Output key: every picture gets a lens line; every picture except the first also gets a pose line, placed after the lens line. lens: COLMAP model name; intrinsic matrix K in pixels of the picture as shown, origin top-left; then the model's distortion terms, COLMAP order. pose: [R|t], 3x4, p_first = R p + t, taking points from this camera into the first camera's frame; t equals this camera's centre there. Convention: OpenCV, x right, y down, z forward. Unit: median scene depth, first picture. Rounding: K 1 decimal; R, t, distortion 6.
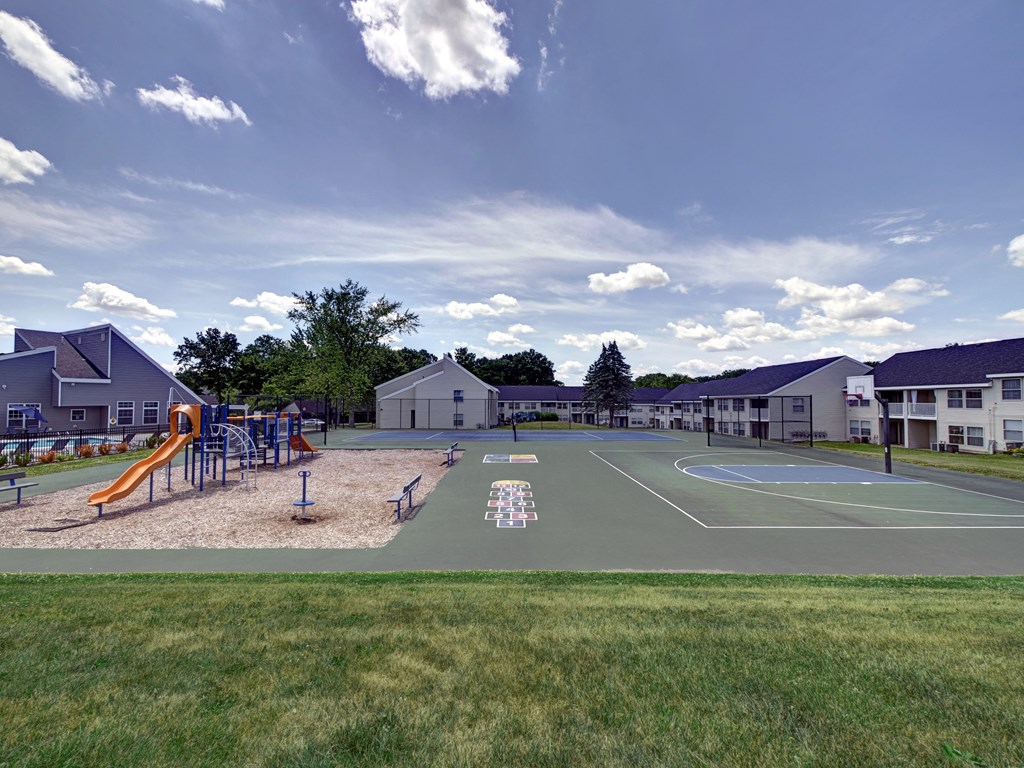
lens RADIAL K [[453.6, 0, 512.0], [0, 453.6, 384.0], [0, 0, 1]] dist [-0.000642, 0.000294]
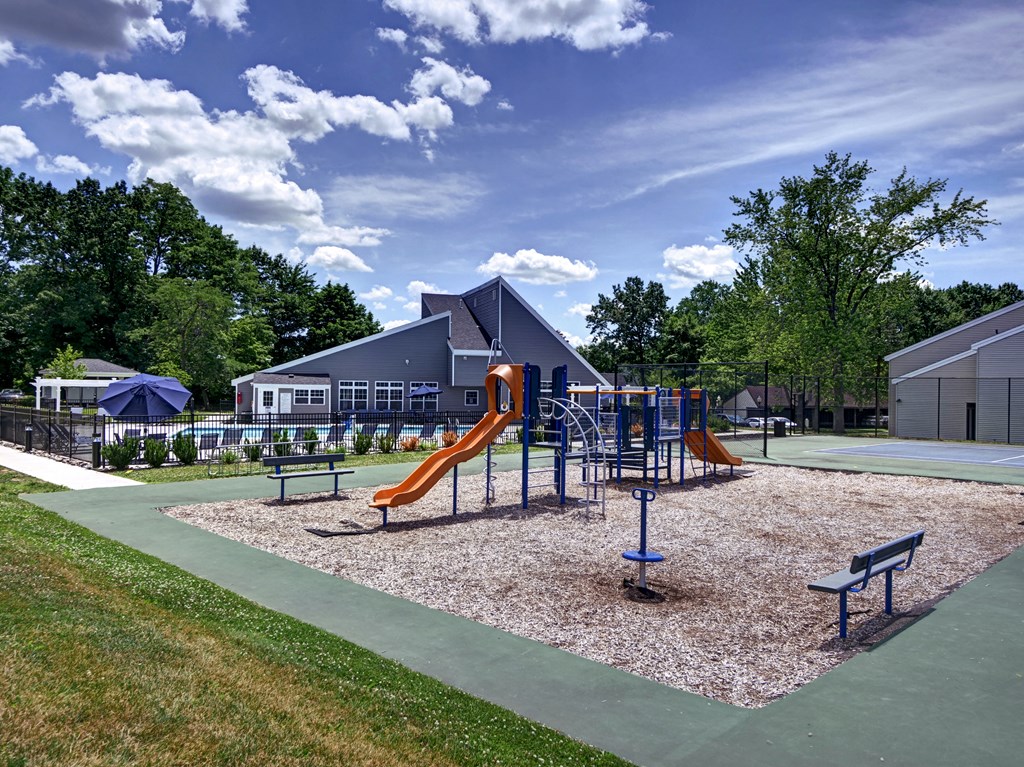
lens RADIAL K [[745.4, 0, 512.0], [0, 745.4, 383.5], [0, 0, 1]] dist [0.003991, 0.001509]
pose [[0.699070, -0.000695, -0.715053, 0.002106], [0.011552, 0.999880, 0.010323, 0.024399], [0.714960, -0.015477, 0.698994, 0.121811]]
